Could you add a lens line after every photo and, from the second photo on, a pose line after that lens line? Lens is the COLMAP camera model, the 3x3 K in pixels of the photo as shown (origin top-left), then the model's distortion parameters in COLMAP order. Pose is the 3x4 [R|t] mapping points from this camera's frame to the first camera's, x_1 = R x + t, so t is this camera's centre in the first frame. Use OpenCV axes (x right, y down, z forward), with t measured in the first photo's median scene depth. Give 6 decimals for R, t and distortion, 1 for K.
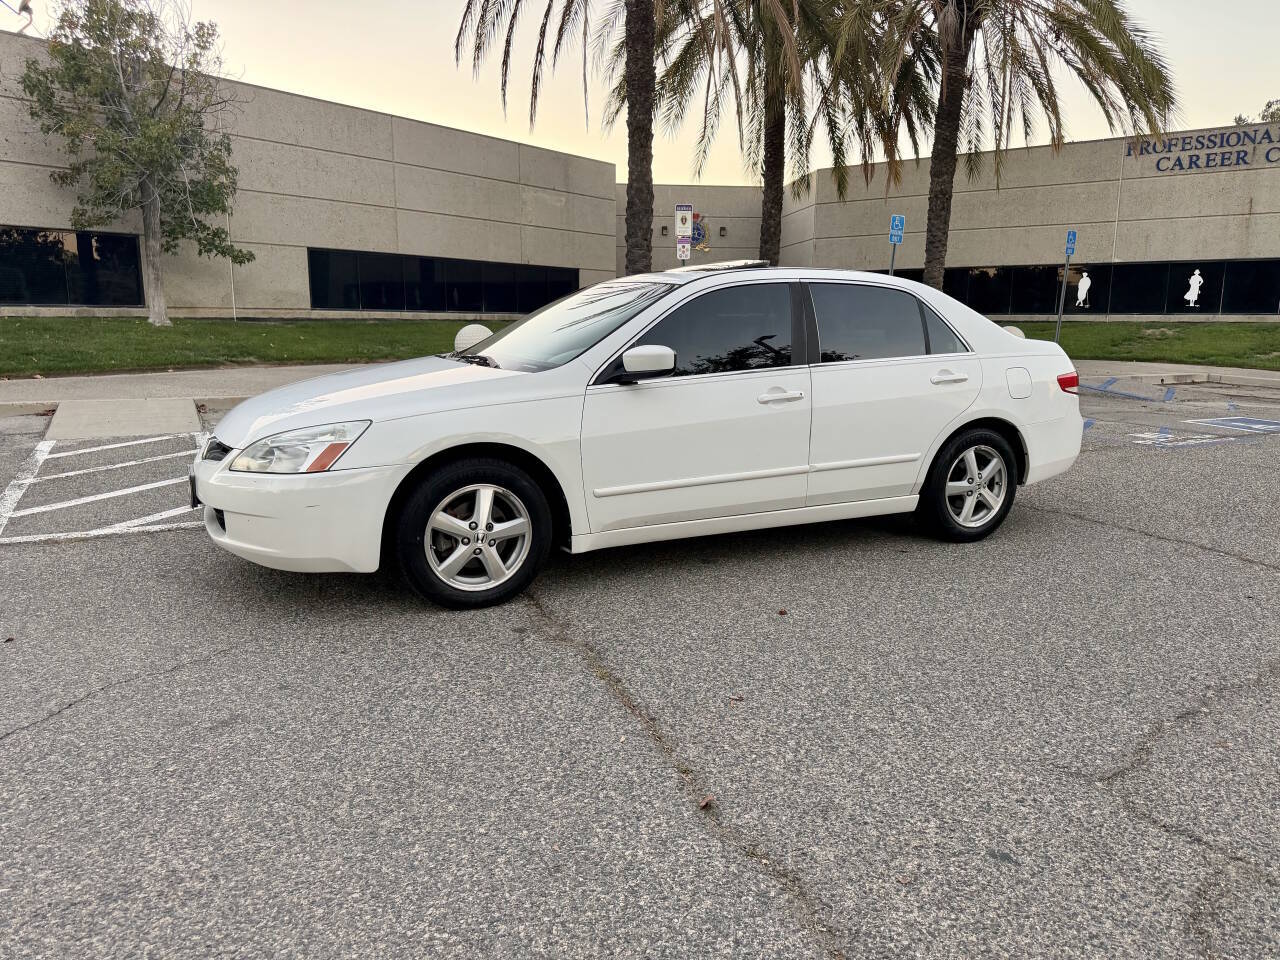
lens RADIAL K [[908.8, 0, 649.3], [0, 908.8, 478.1], [0, 0, 1]] dist [0.035199, -0.039284]
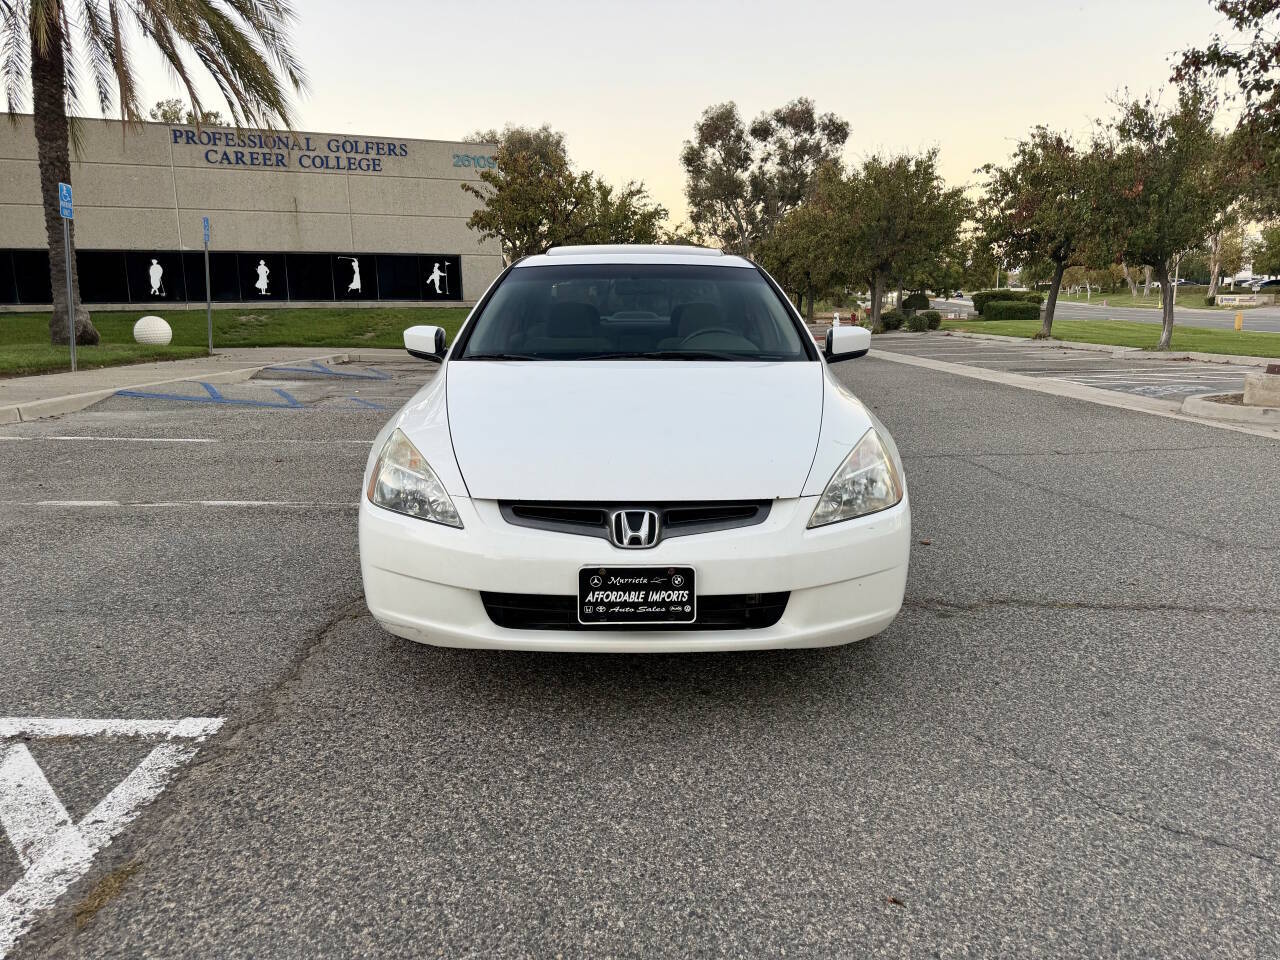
lens RADIAL K [[898.7, 0, 640.8], [0, 898.7, 473.3], [0, 0, 1]] dist [0.052376, -0.062535]
pose [[0.452320, -0.177728, 0.873967, -0.252698], [0.170986, 0.979046, 0.110603, -0.033363], [-0.875311, 0.099408, 0.473231, 0.181042]]
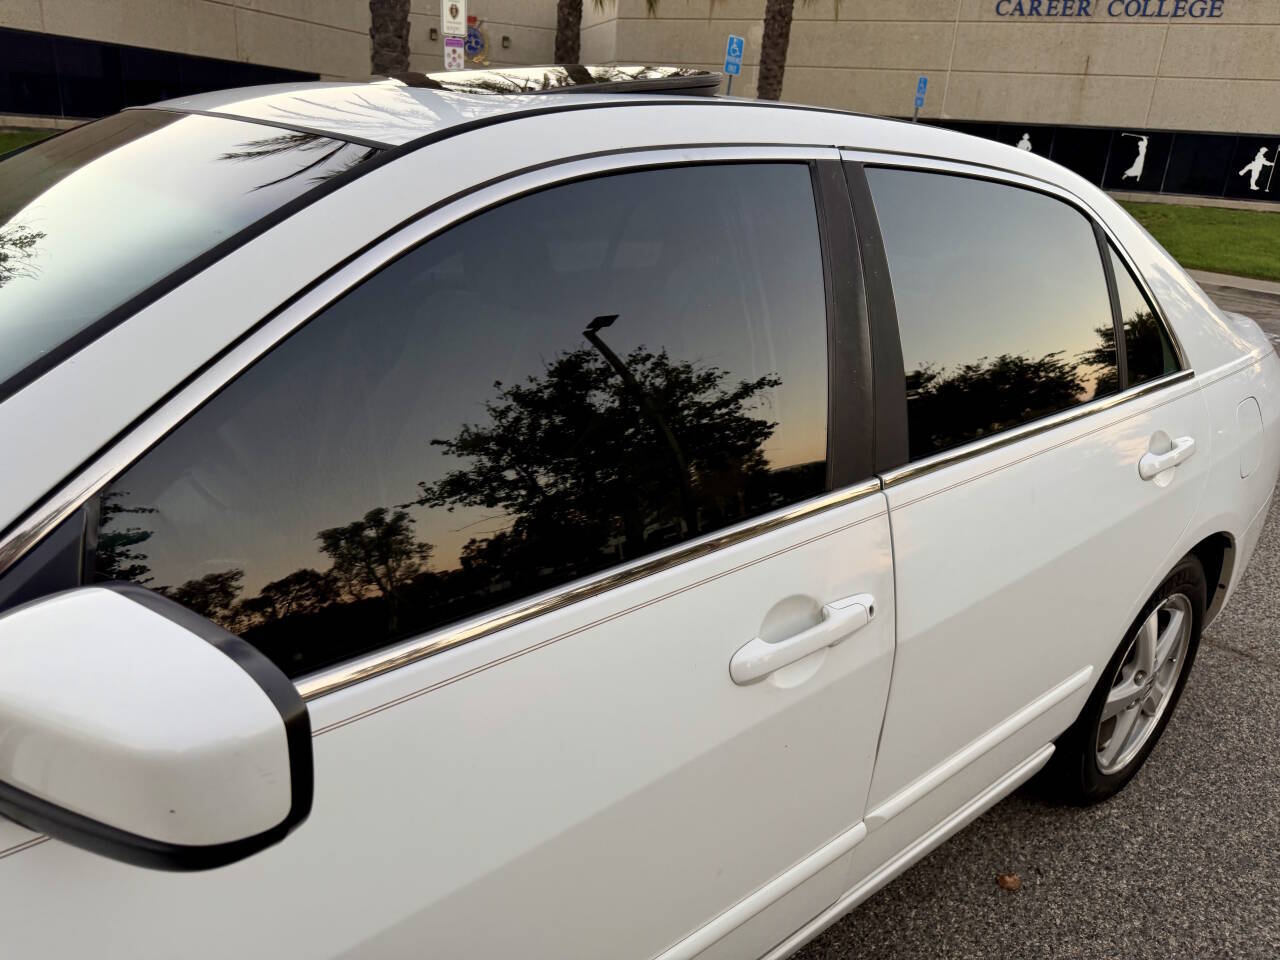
lens RADIAL K [[916.9, 0, 637.6], [0, 916.9, 476.1], [0, 0, 1]] dist [-0.003539, -0.001251]
pose [[0.974523, -0.015373, 0.223759, 0.010589], [-0.022800, 0.985690, 0.167020, -0.047608], [-0.223125, -0.167867, 0.960227, 0.208256]]
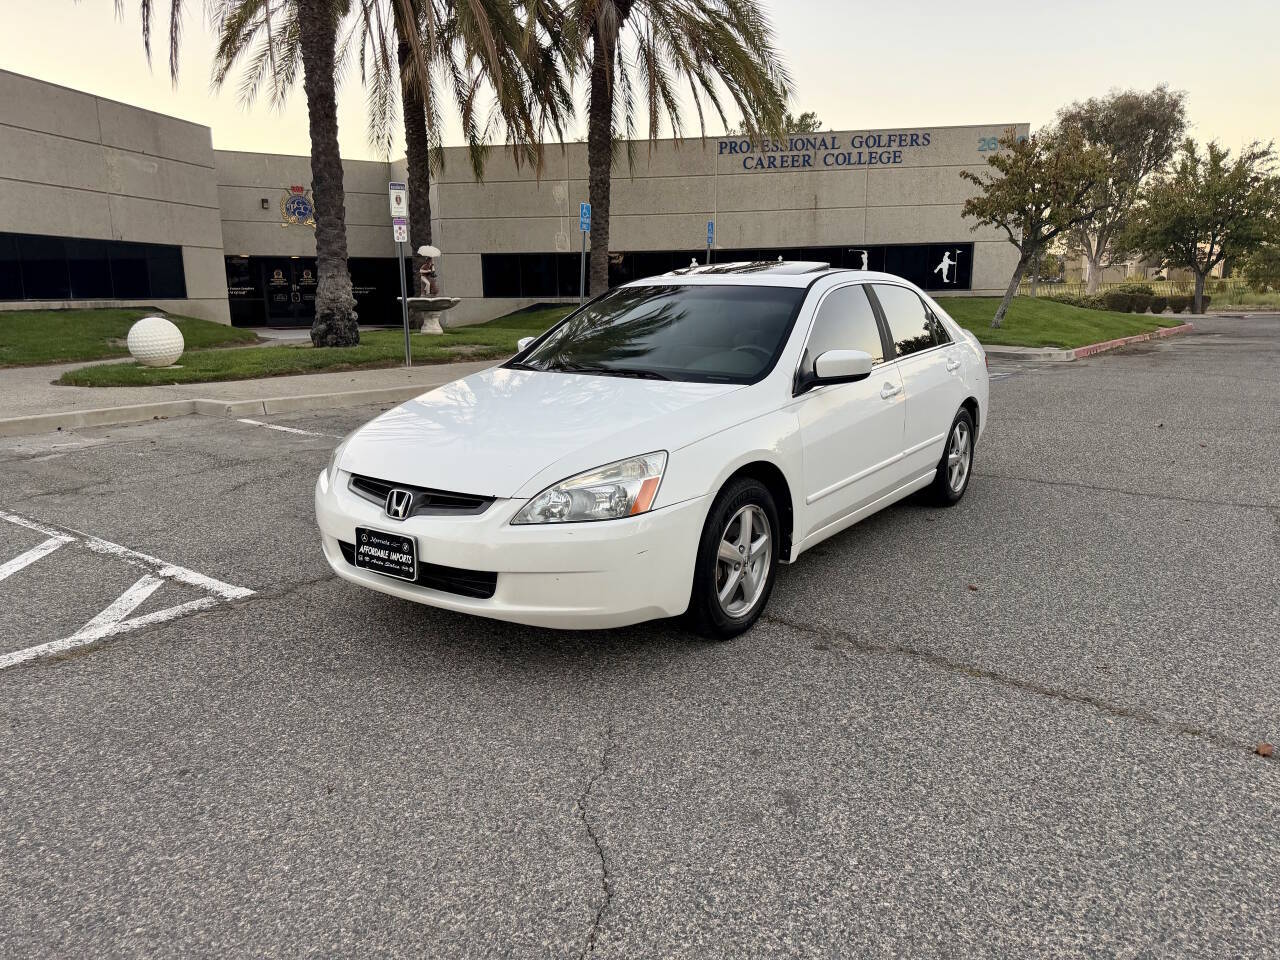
lens RADIAL K [[902.1, 0, 649.2], [0, 902.1, 481.5], [0, 0, 1]] dist [0.056460, -0.068221]
pose [[0.884614, -0.109417, 0.453305, -0.164631], [0.096719, 0.993995, 0.051182, -0.017866], [-0.456183, -0.001433, 0.889885, 0.047157]]
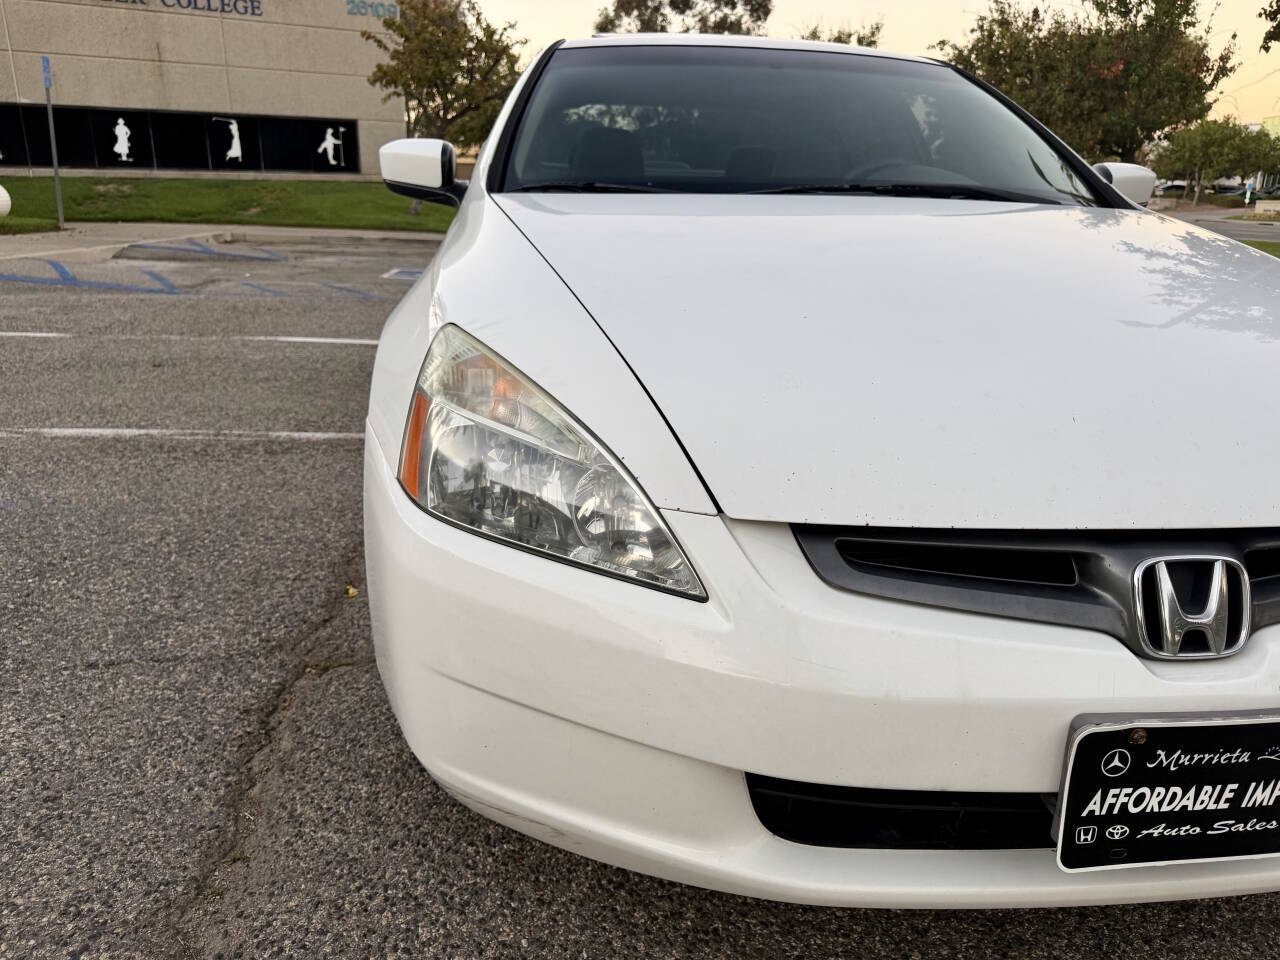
lens RADIAL K [[916.9, 0, 637.6], [0, 916.9, 476.1], [0, 0, 1]] dist [-0.003539, -0.001251]
pose [[0.360171, -0.277961, 0.890514, -0.184012], [0.151170, 0.959353, 0.238306, -0.034537], [-0.920556, 0.048788, 0.387551, 0.263500]]
